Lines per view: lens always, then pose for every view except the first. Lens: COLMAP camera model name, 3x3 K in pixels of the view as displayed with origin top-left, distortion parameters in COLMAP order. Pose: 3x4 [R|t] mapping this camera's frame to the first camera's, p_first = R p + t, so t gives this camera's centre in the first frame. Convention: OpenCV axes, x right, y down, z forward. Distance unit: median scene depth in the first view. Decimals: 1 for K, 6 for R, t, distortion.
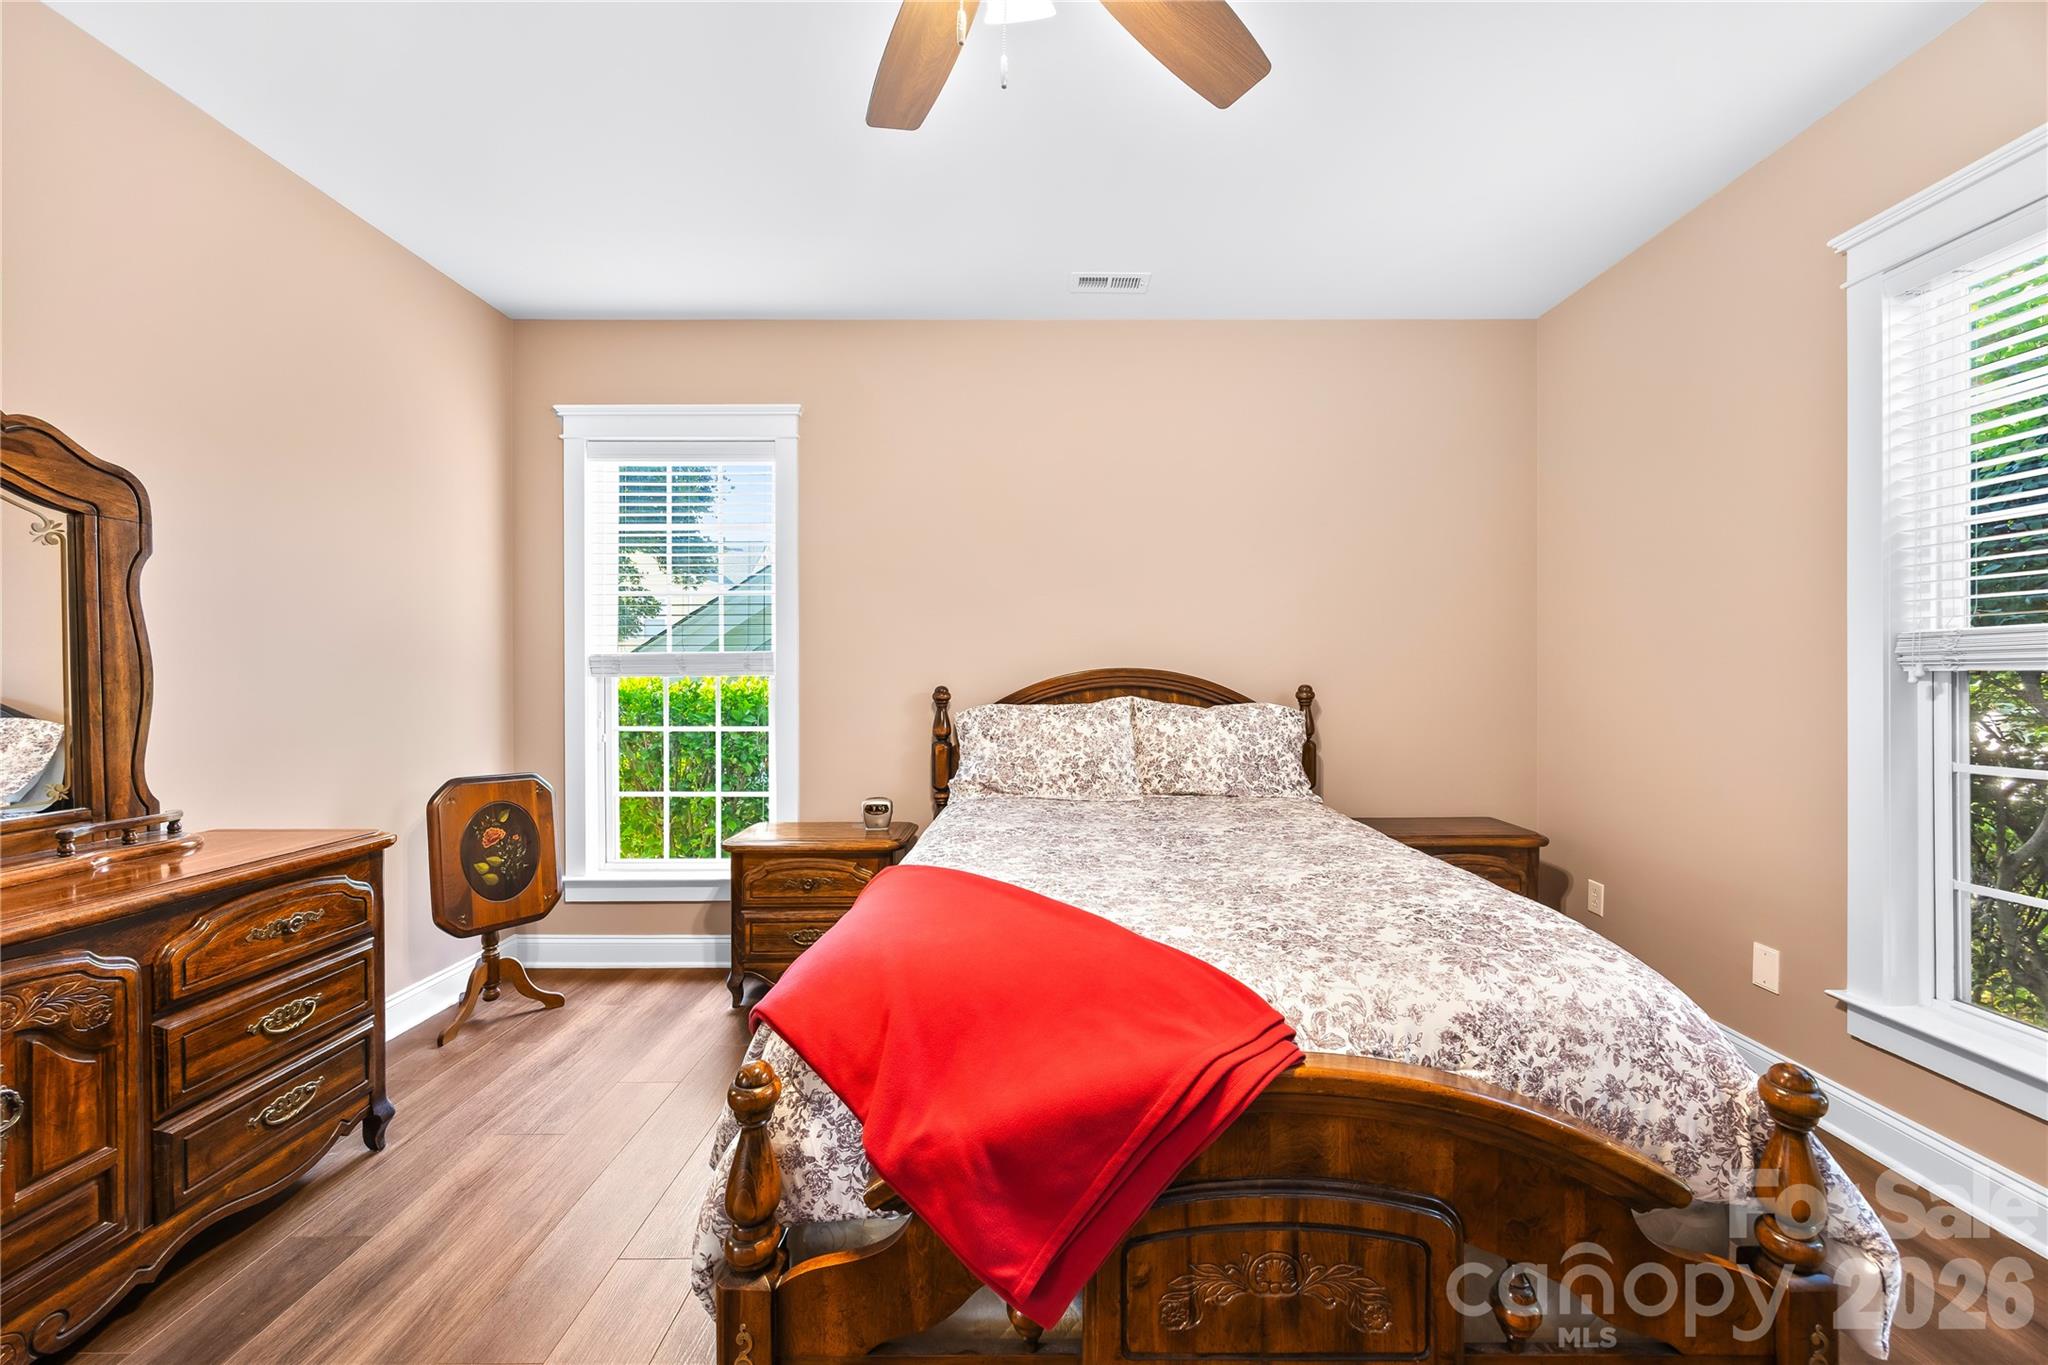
lens RADIAL K [[791.3, 0, 1024.0], [0, 791.3, 682.5], [0, 0, 1]] dist [-0.001706, -0.000174]
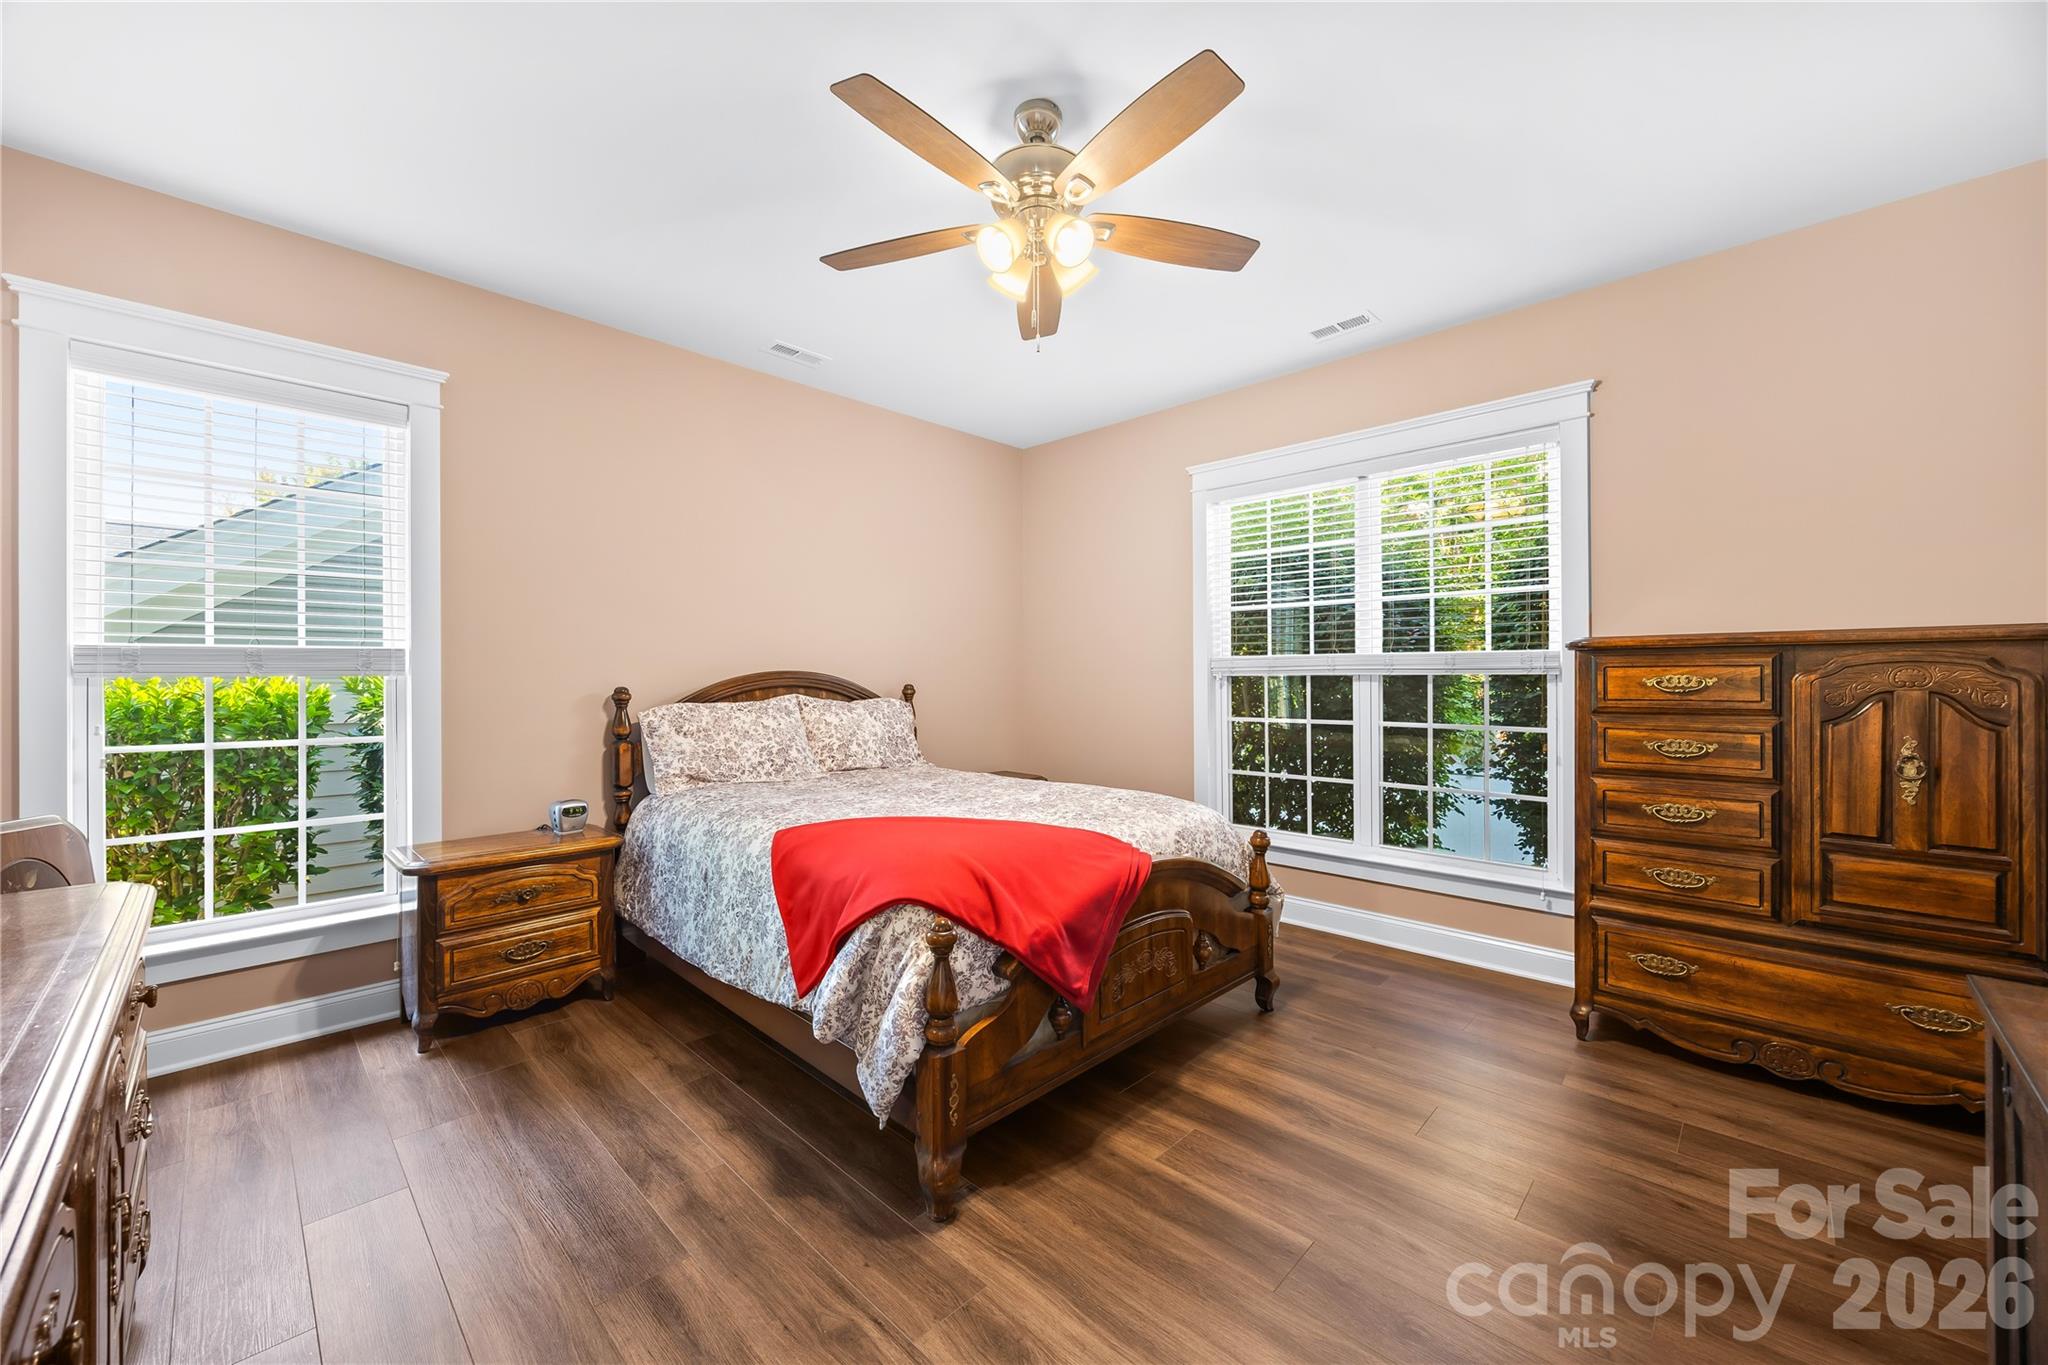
lens RADIAL K [[788.0, 0, 1011.2], [0, 788.0, 676.9], [0, 0, 1]] dist [-0.001553, 0.000011]
pose [[0.705753, 0.001678, 0.708456, -0.514964], [0.004892, 0.999962, -0.007241, 0.001581], [-0.708441, 0.008576, 0.705718, -0.086014]]
